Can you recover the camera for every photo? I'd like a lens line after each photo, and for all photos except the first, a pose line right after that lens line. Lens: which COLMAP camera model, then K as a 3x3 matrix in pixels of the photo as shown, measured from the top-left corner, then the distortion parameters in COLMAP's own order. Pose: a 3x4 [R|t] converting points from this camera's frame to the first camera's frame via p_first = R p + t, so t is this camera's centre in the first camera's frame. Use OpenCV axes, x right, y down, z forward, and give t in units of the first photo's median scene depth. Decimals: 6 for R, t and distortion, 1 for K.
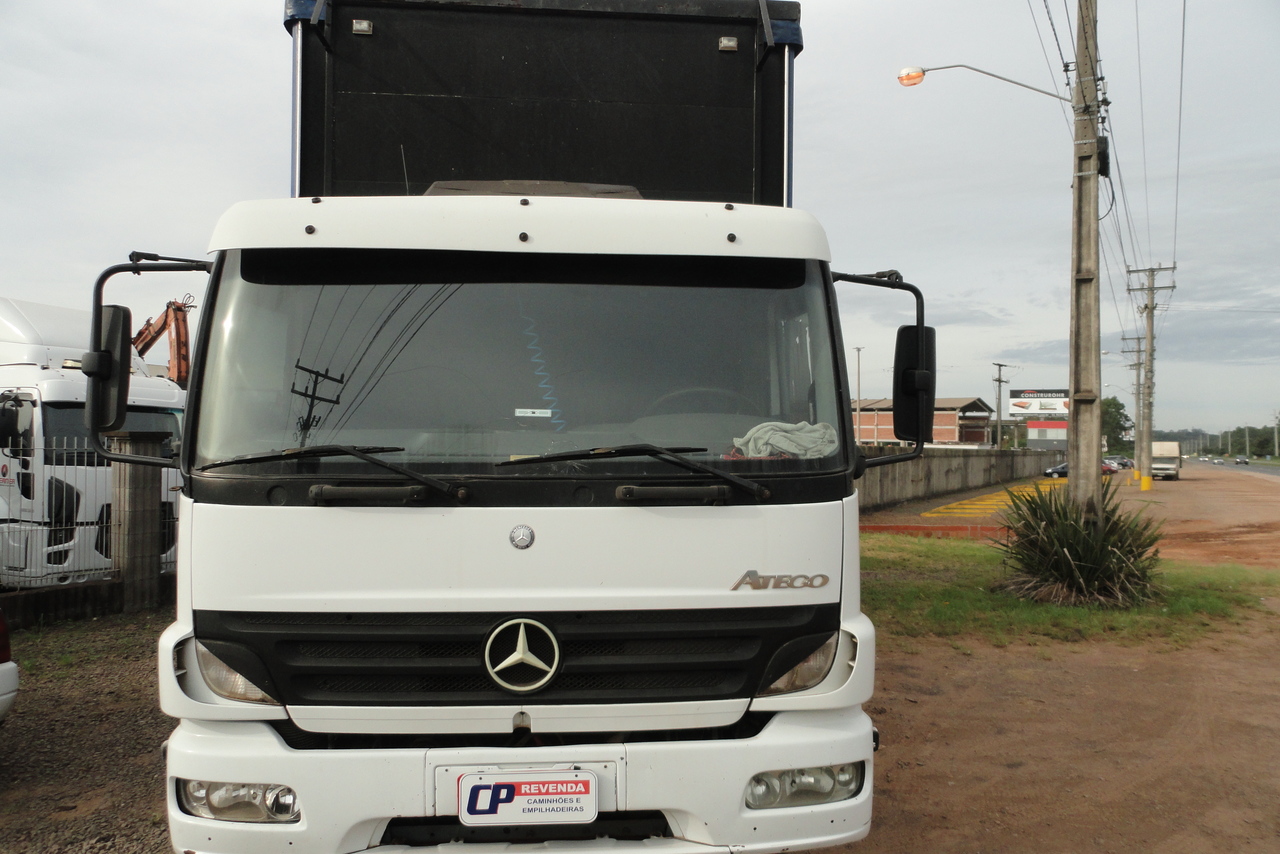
lens RADIAL K [[924.1, 0, 640.0], [0, 924.1, 427.0], [0, 0, 1]] dist [0.004987, 0.002286]
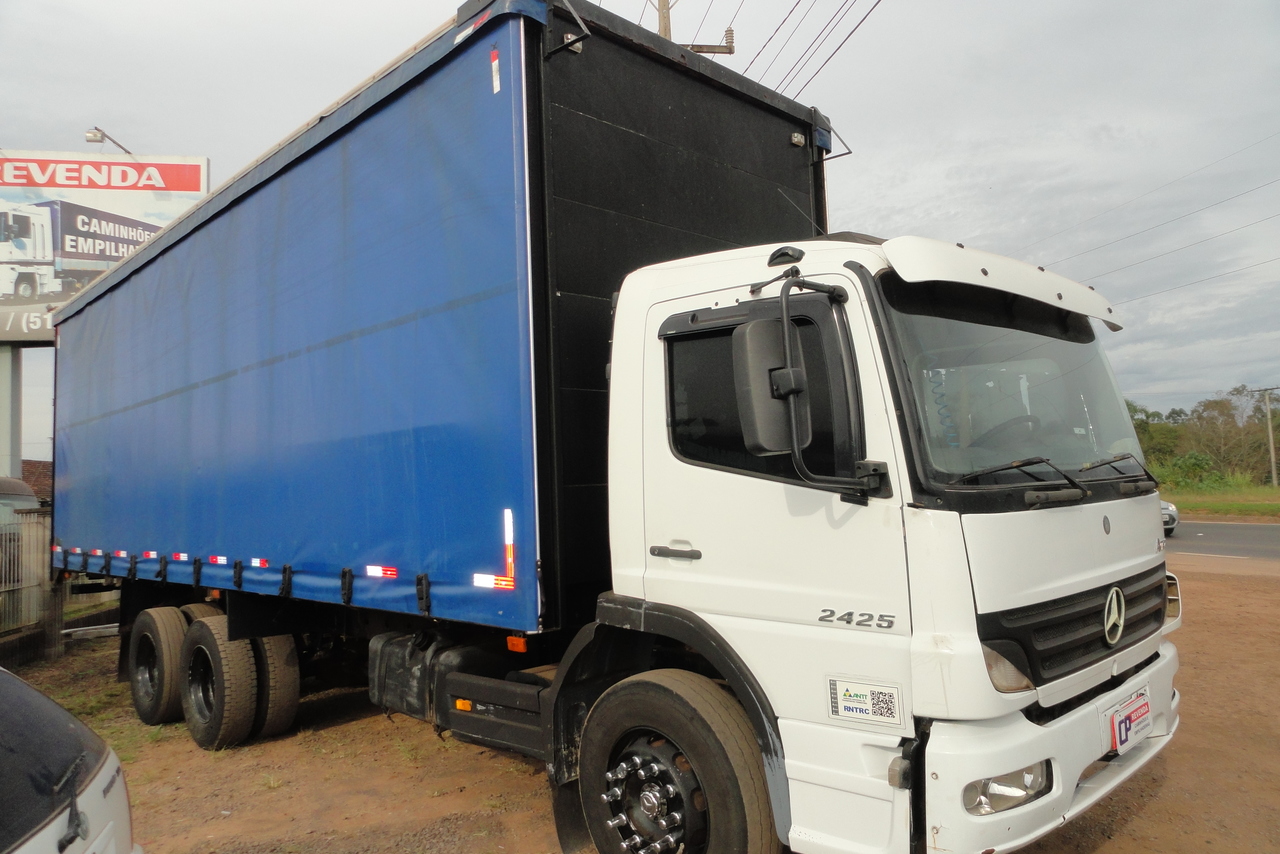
lens RADIAL K [[924.1, 0, 640.0], [0, 924.1, 427.0], [0, 0, 1]] dist [0.004987, 0.002286]
pose [[0.744621, 0.004537, 0.667472, -1.495956], [0.038516, 0.998019, -0.049752, 0.021106], [-0.666375, 0.062755, 0.742971, 0.460686]]
